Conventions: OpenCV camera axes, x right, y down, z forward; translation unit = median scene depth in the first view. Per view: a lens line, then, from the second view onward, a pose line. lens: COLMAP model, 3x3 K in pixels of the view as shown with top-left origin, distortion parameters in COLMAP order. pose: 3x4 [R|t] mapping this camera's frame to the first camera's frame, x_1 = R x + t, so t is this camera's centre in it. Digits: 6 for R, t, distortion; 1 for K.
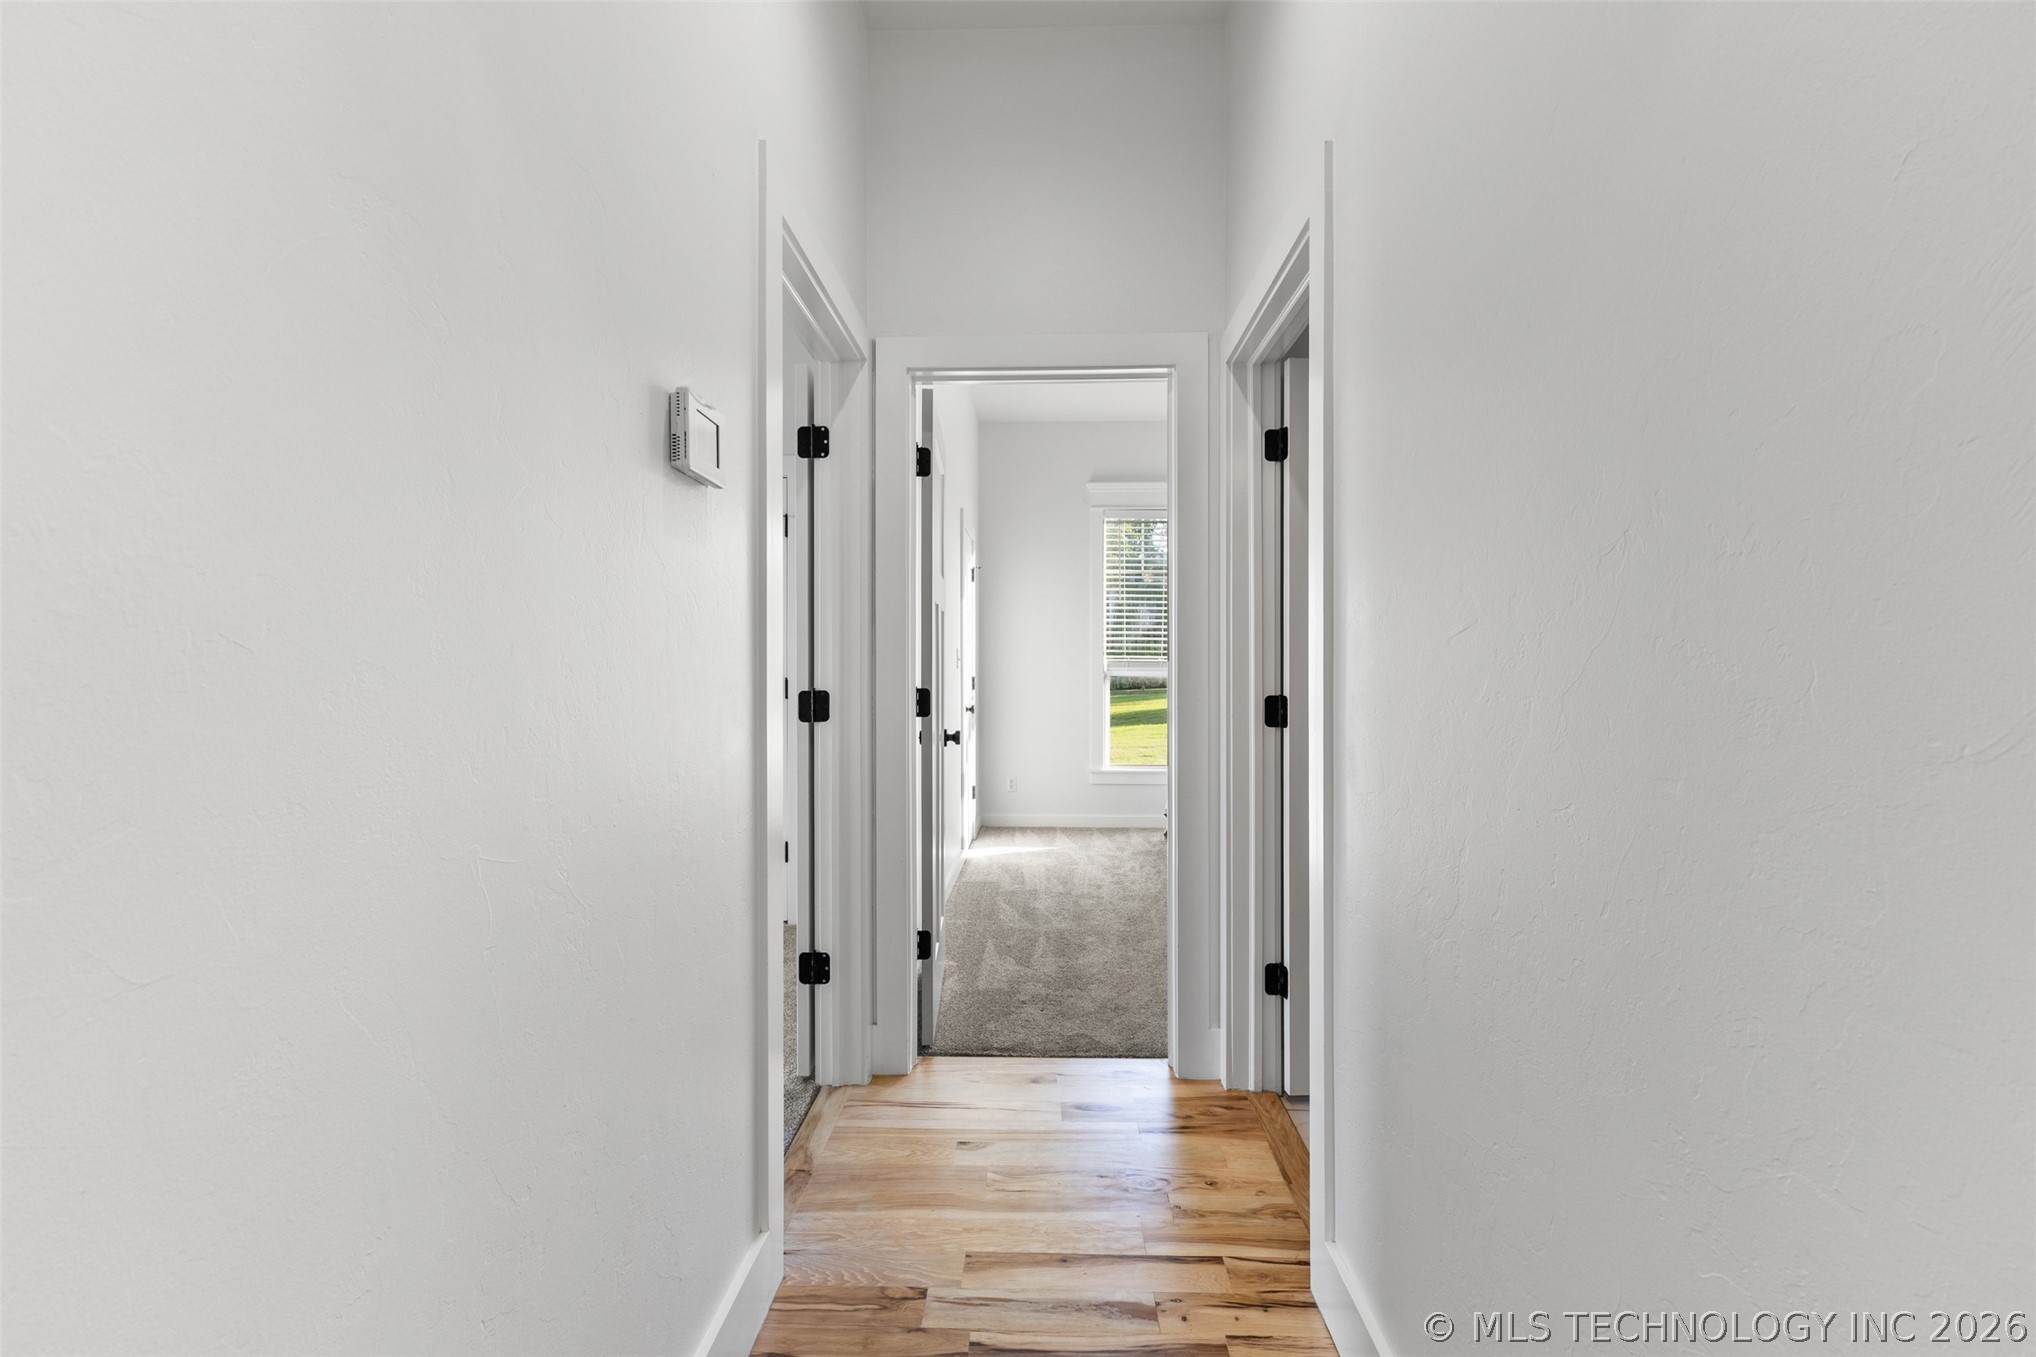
lens RADIAL K [[856.4, 0, 1027.2], [0, 856.4, 694.1], [0, 0, 1]] dist [0.001245, 0.000231]
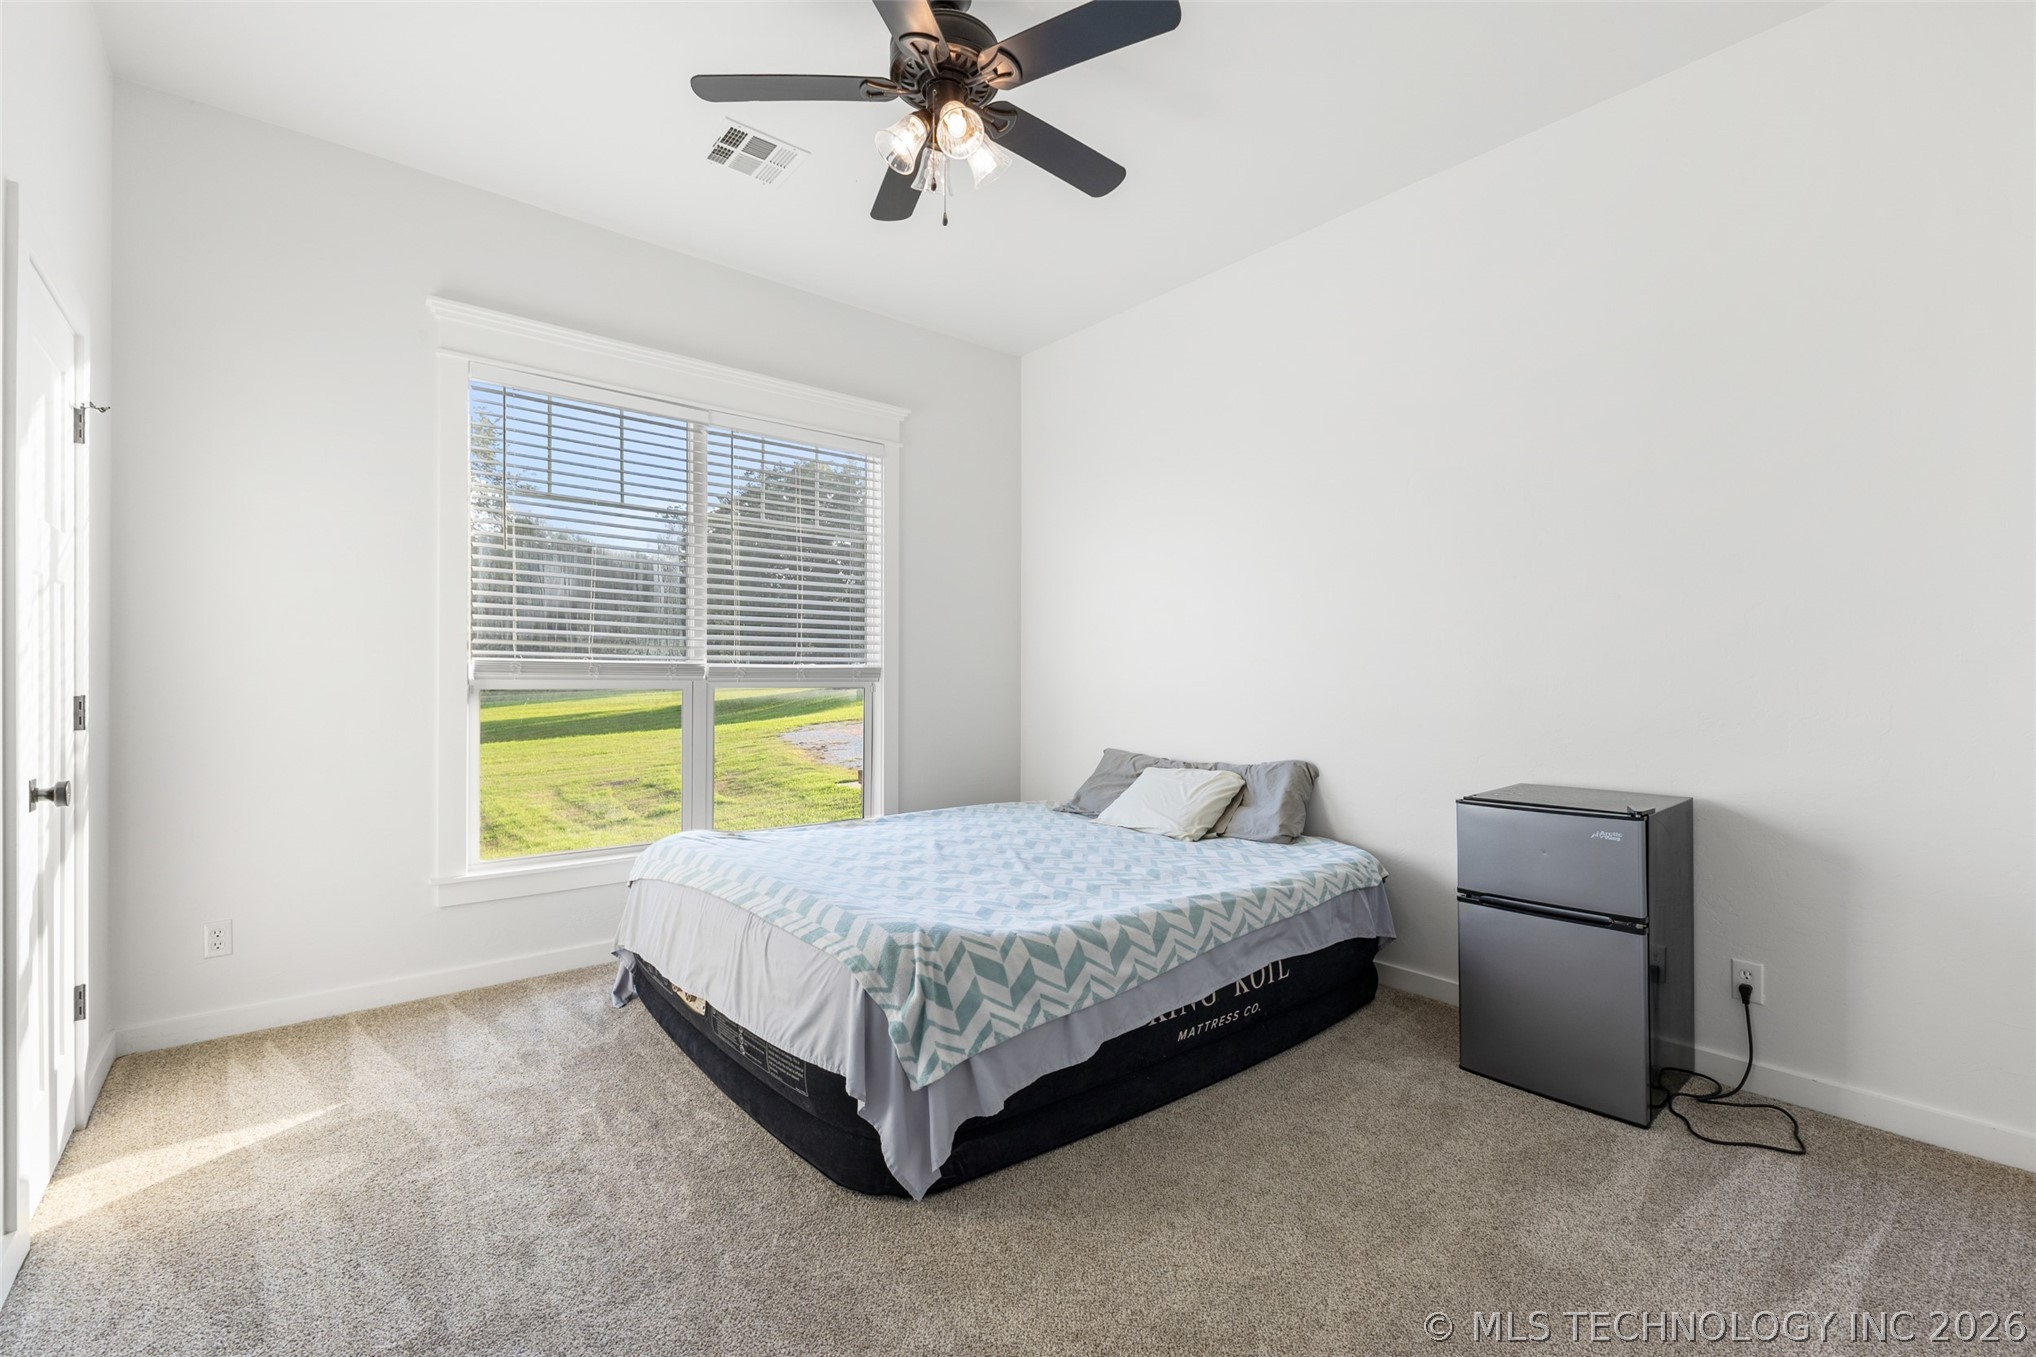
lens RADIAL K [[856.4, 0, 1027.2], [0, 856.4, 694.1], [0, 0, 1]] dist [0.001245, 0.000231]
pose [[0.736443, 0.002966, 0.676493, -0.009631], [-0.008158, 0.999957, 0.004498, -0.024063], [-0.676450, -0.008831, 0.736435, 0.416303]]
